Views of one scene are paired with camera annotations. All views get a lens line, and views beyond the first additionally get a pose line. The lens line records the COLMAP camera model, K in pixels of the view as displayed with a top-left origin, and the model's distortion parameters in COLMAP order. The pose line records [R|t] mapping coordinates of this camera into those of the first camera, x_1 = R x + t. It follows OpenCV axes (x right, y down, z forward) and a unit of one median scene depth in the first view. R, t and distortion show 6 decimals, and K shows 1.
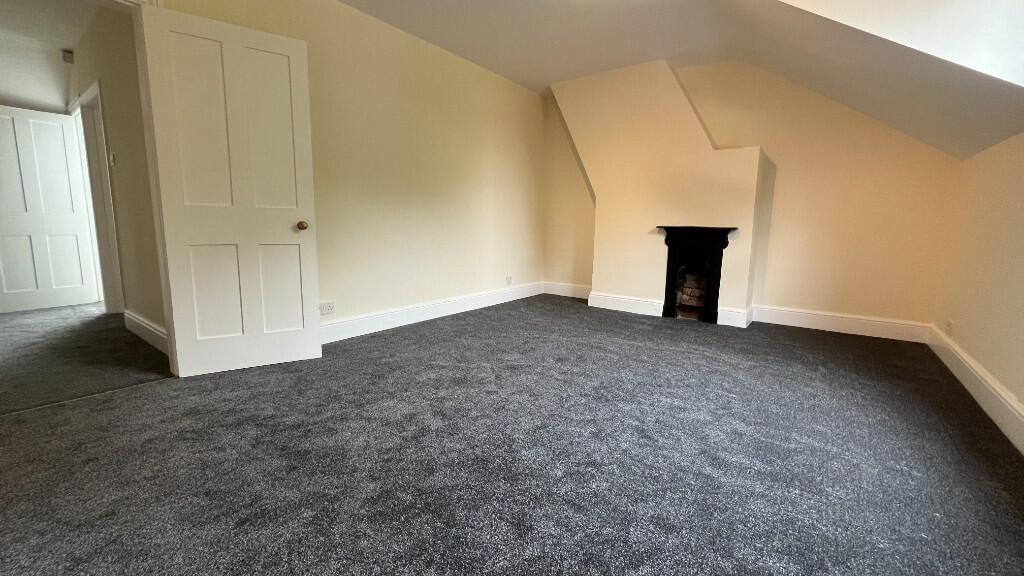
lens RADIAL K [[415.3, 0, 511.6], [0, 415.3, 285.4], [0, 0, 1]] dist [-0.002607, -0.000500]
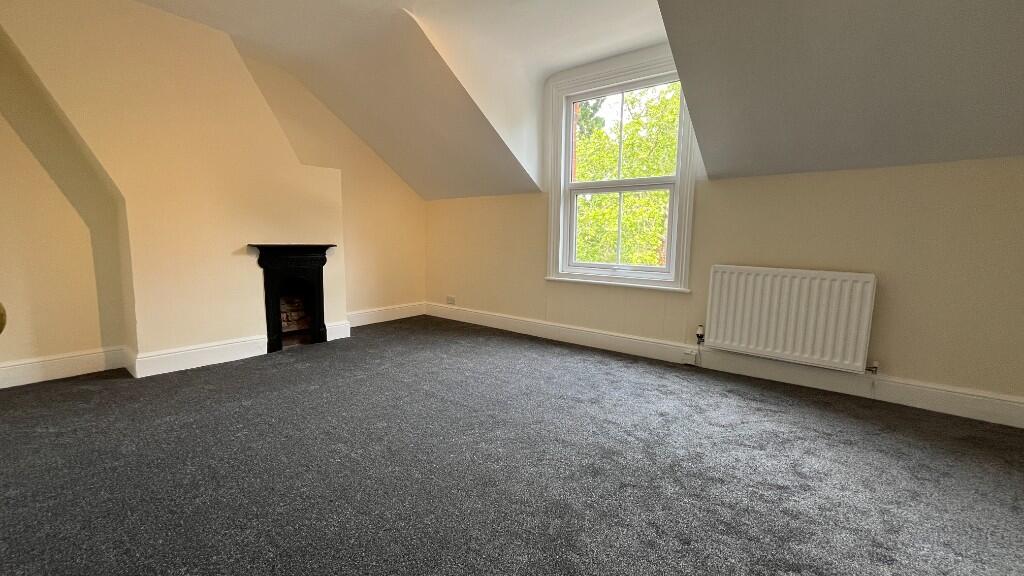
lens RADIAL K [[415.3, 0, 514.2], [0, 415.3, 284.4], [0, 0, 1]] dist [-0.002607, -0.000500]
pose [[0.020599, -0.122011, 0.992315, -0.444719], [0.144808, 0.982424, 0.117789, -0.088825], [-0.989245, 0.141269, 0.037906, 0.481511]]
